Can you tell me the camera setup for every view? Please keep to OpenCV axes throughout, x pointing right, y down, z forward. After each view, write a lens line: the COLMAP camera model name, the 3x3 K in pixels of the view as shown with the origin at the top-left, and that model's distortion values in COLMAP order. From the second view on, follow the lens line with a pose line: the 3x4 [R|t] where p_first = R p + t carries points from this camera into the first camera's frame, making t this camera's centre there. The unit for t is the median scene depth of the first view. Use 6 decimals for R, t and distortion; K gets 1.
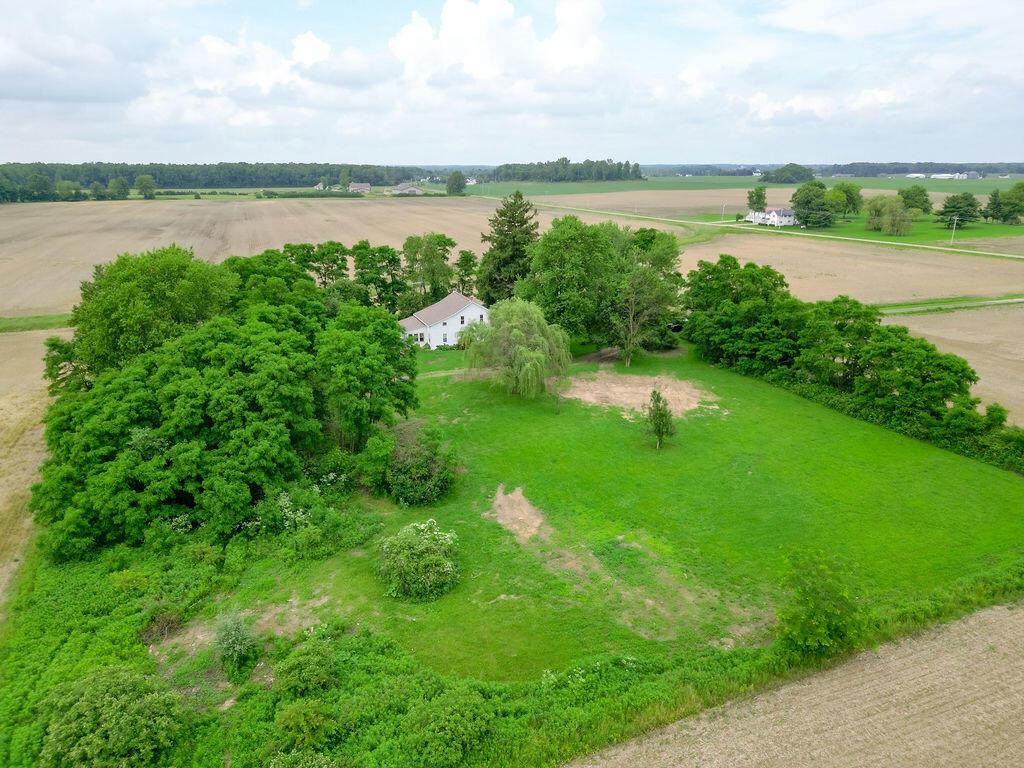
lens RADIAL K [[726.5, 0, 510.8], [0, 726.5, 388.0], [0, 0, 1]] dist [0.056209, -0.037928]
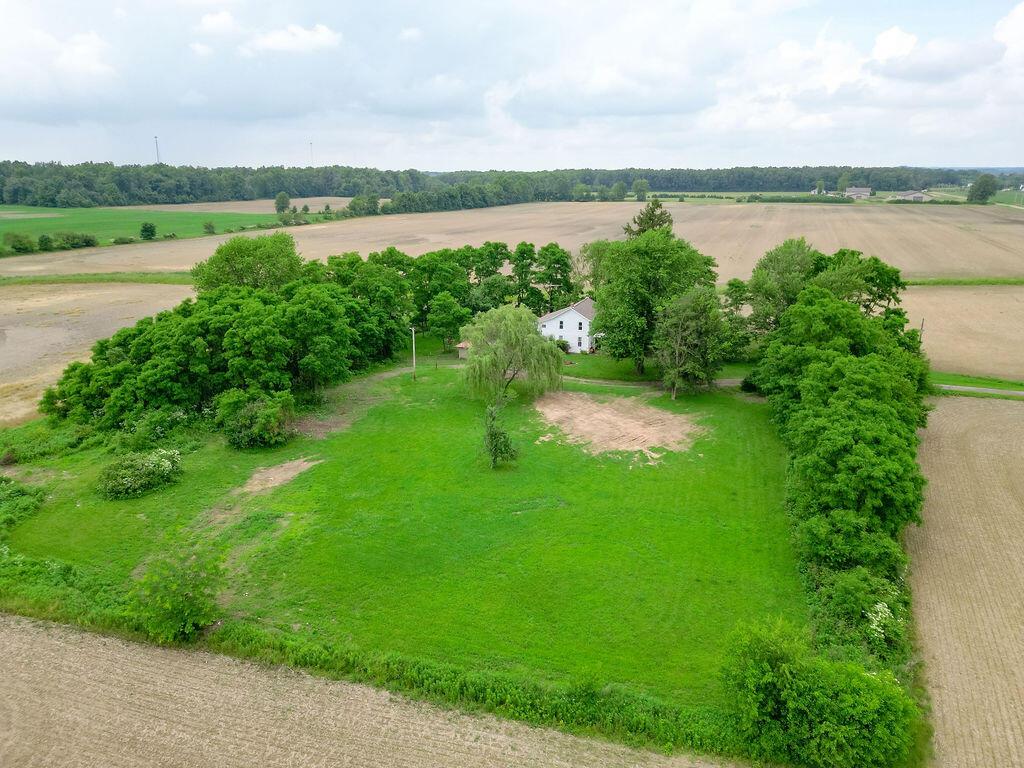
lens RADIAL K [[726.5, 0, 511.2], [0, 726.5, 386.4], [0, 0, 1]] dist [0.056209, -0.037928]
pose [[0.757137, 0.189459, -0.625179, 0.106131], [-0.193555, 0.979109, 0.062306, -0.011728], [0.623923, 0.073832, 0.777990, 0.034196]]
